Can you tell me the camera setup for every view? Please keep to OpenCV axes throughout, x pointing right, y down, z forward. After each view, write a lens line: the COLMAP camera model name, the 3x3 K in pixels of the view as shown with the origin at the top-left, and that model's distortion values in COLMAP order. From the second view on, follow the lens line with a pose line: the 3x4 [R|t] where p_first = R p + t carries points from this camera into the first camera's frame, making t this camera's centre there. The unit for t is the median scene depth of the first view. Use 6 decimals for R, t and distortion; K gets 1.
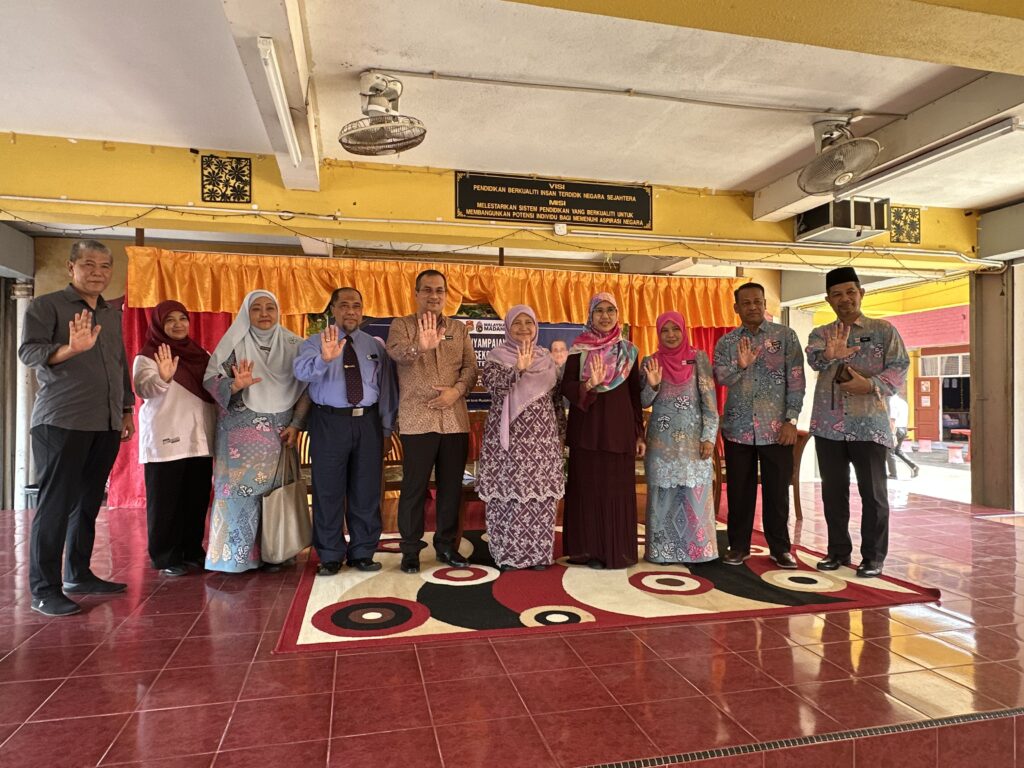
lens RADIAL K [[650.7, 0, 518.5], [0, 650.7, 386.7], [0, 0, 1]] dist [-0.000595, 0.001950]
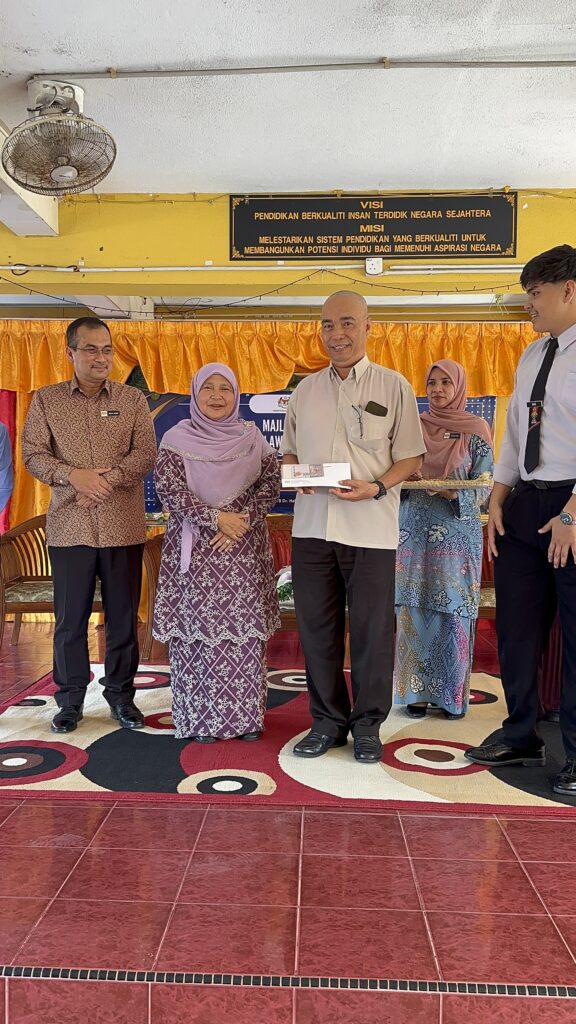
lens RADIAL K [[856.1, 0, 289.2], [0, 856.1, 525.0], [0, 0, 1]] dist [0.136574, -0.221466]
pose [[0.961759, 0.018073, -0.273300, 0.241580], [-0.004521, 0.998732, 0.050134, -0.001546], [0.273860, -0.046981, 0.960621, 0.033363]]
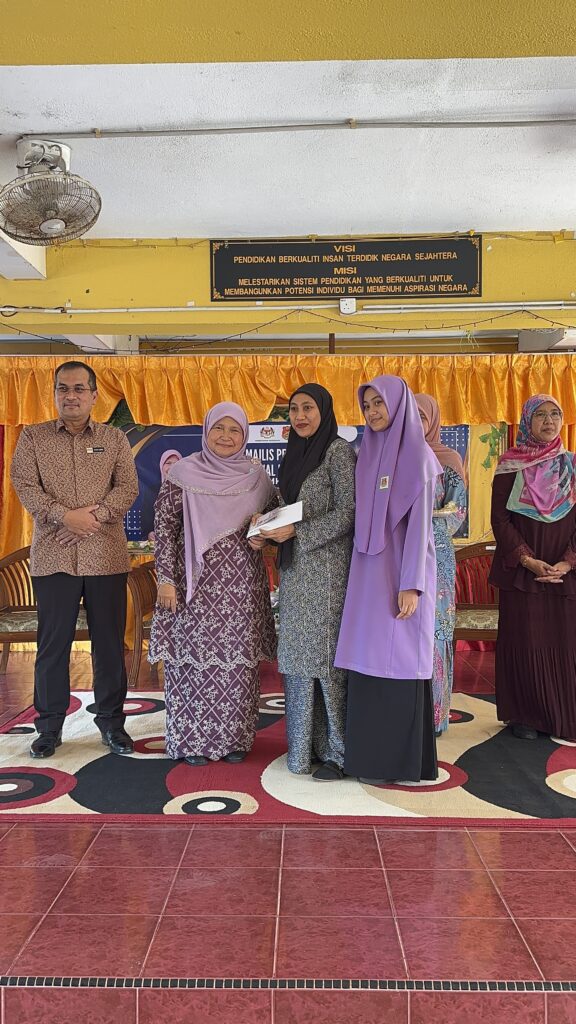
lens RADIAL K [[857.3, 0, 293.7], [0, 857.3, 512.2], [0, 0, 1]] dist [0.135133, -0.194441]
pose [[0.967146, -0.007076, -0.254124, 0.258392], [0.009254, 0.999930, 0.007377, -0.007089], [0.254054, -0.009486, 0.967143, -0.001147]]
